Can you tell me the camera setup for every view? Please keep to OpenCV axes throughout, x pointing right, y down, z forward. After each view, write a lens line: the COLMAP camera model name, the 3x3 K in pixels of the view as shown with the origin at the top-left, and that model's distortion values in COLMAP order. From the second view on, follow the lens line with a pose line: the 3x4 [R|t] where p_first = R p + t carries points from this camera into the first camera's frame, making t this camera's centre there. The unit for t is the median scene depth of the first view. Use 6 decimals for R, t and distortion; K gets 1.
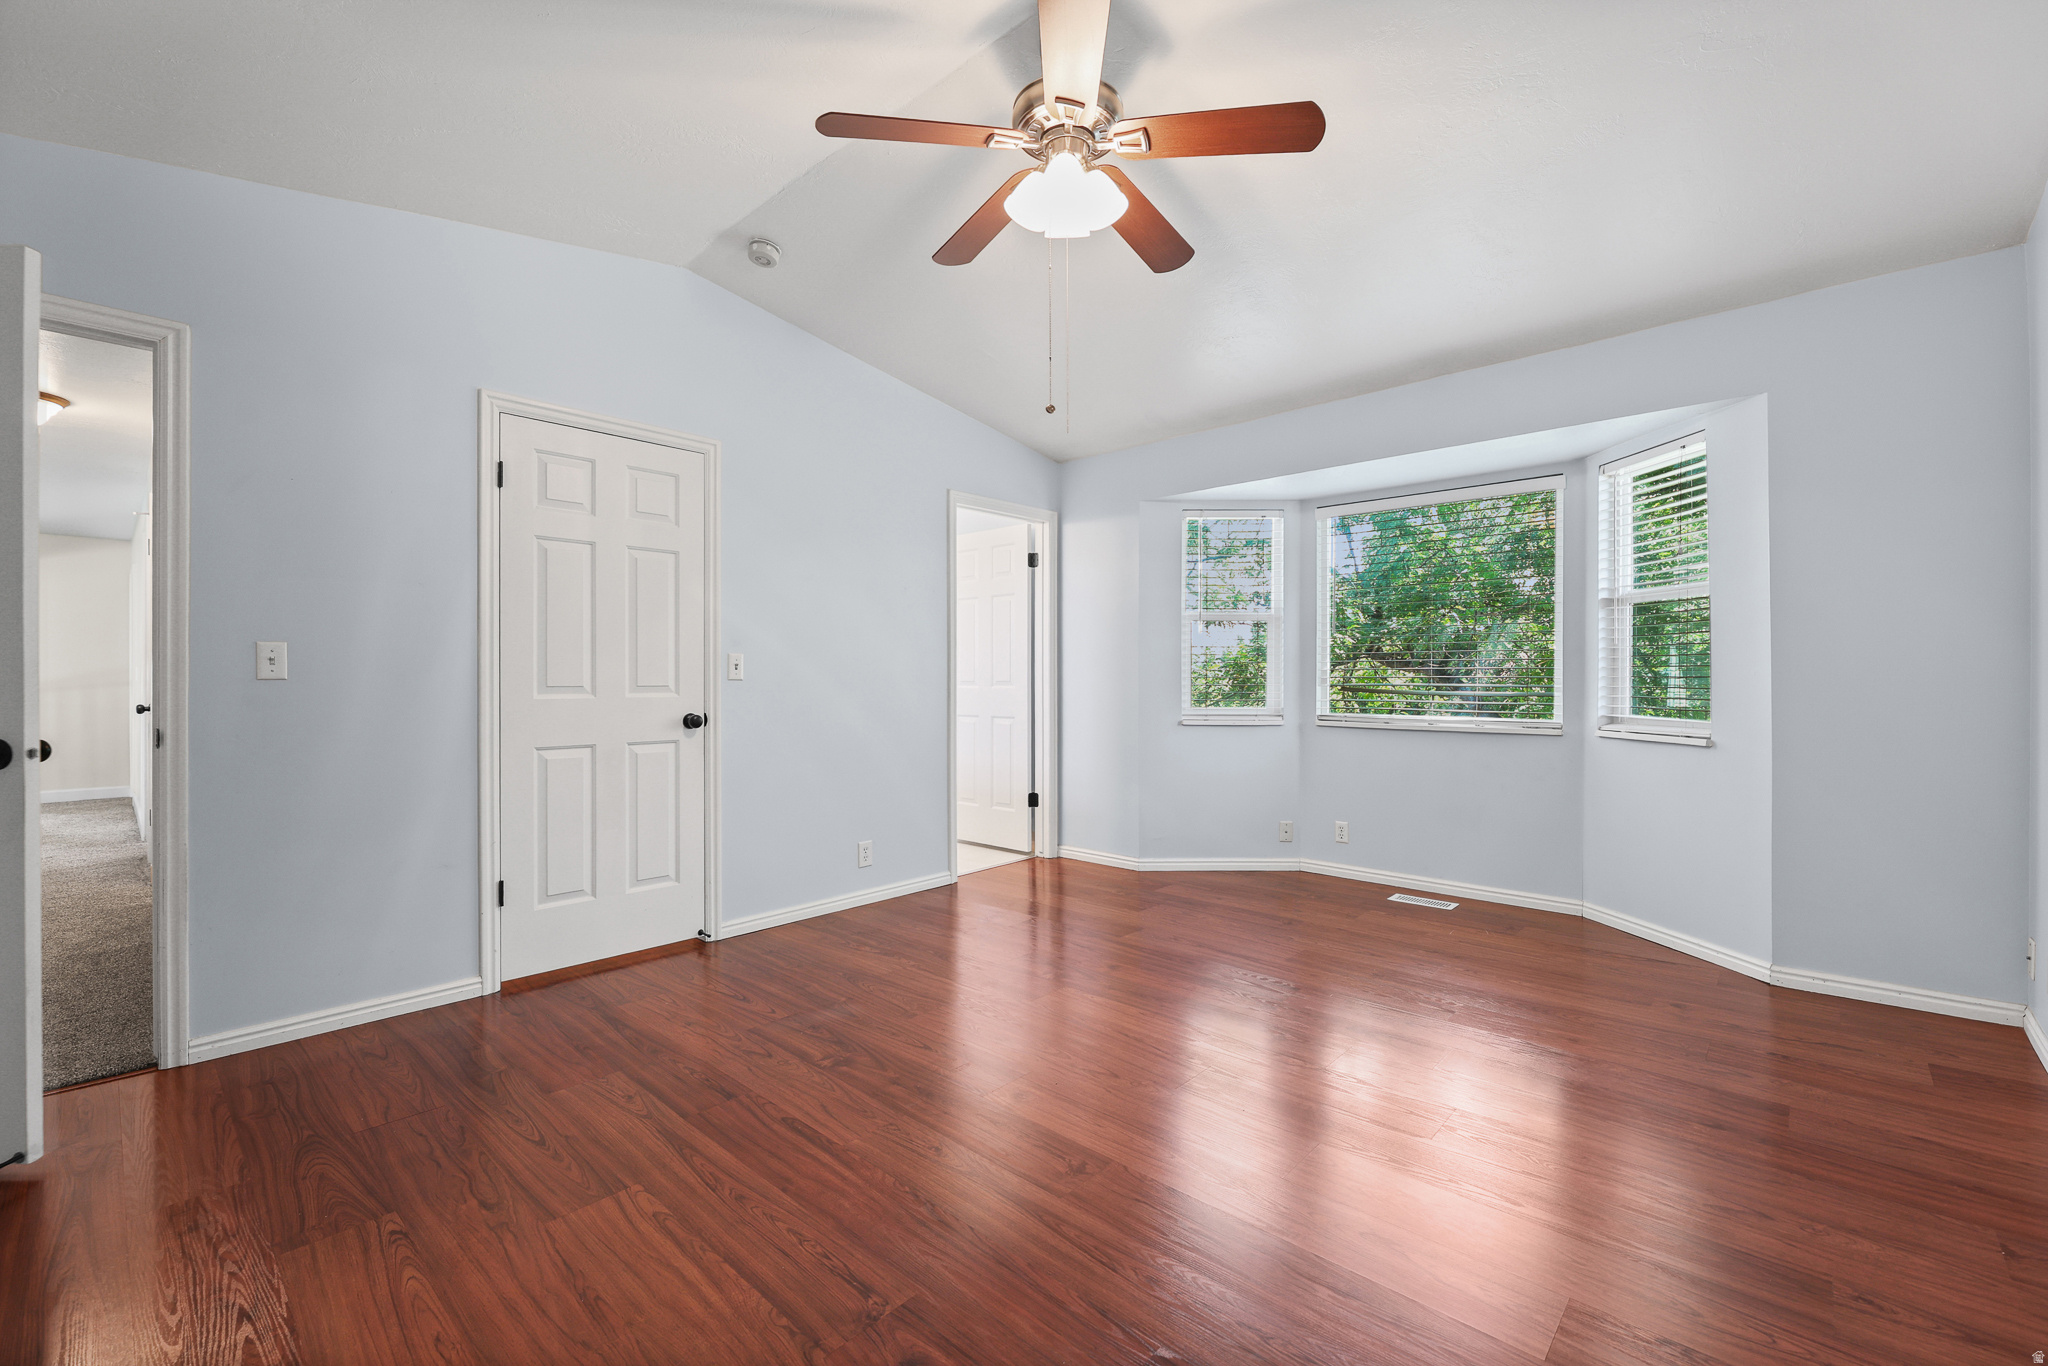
lens RADIAL K [[863.5, 0, 1031.7], [0, 863.5, 676.1], [0, 0, 1]] dist [-0.001254, -0.000765]
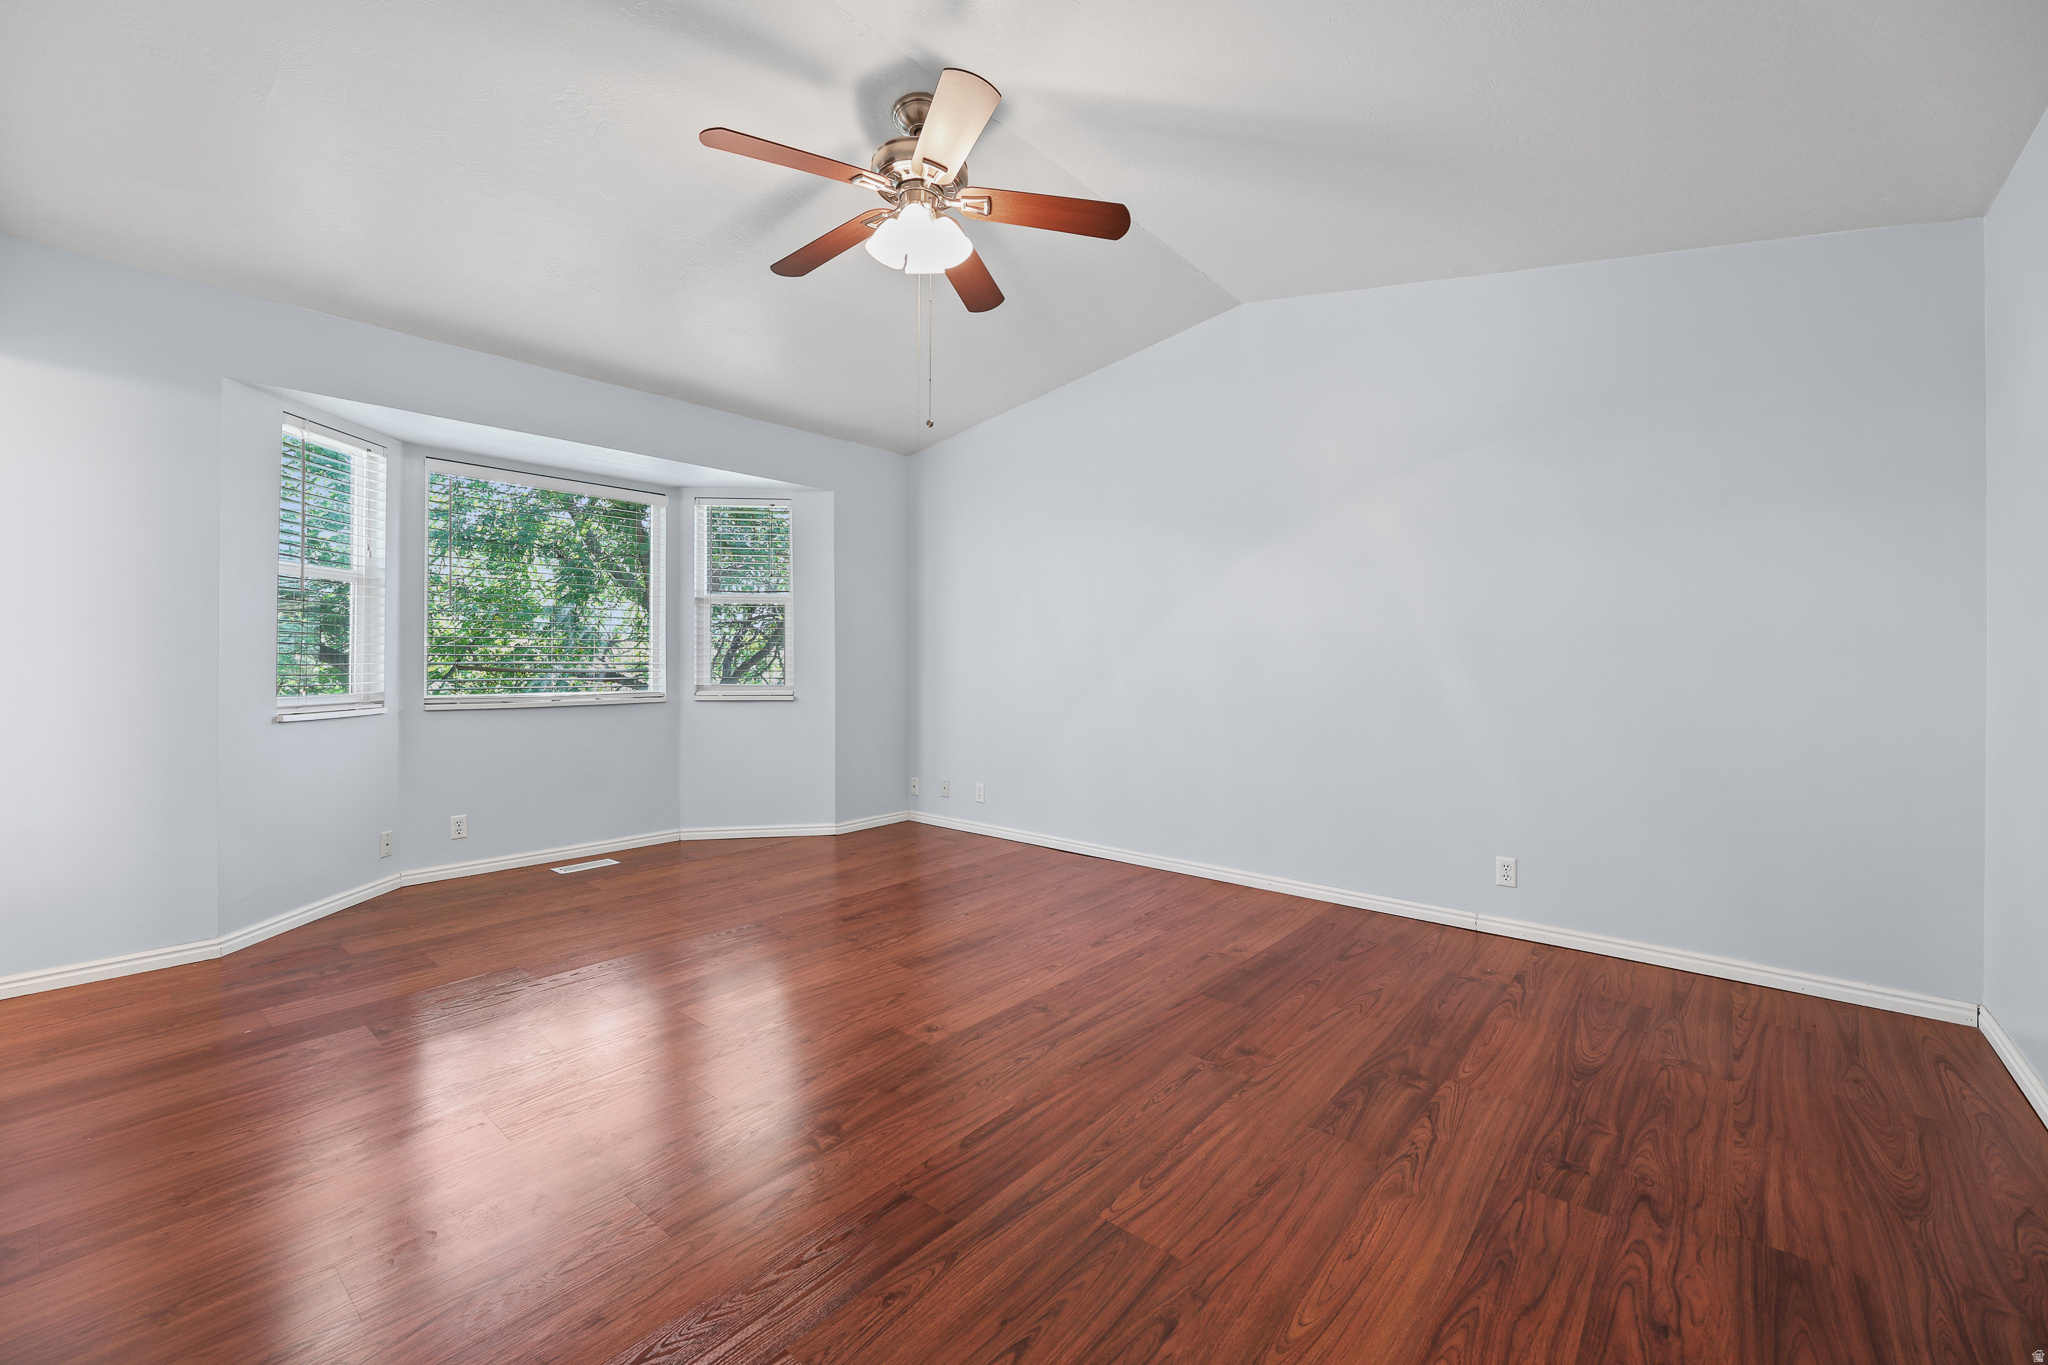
lens RADIAL K [[842.1, 0, 1021.7], [0, 842.1, 640.3], [0, 0, 1]] dist [-0.000313, 0.000016]
pose [[-0.048195, 0.023165, 0.998569, -1.082889], [-0.005951, 0.999707, -0.023478, 0.007413], [-0.998820, -0.007074, -0.048043, 0.907724]]
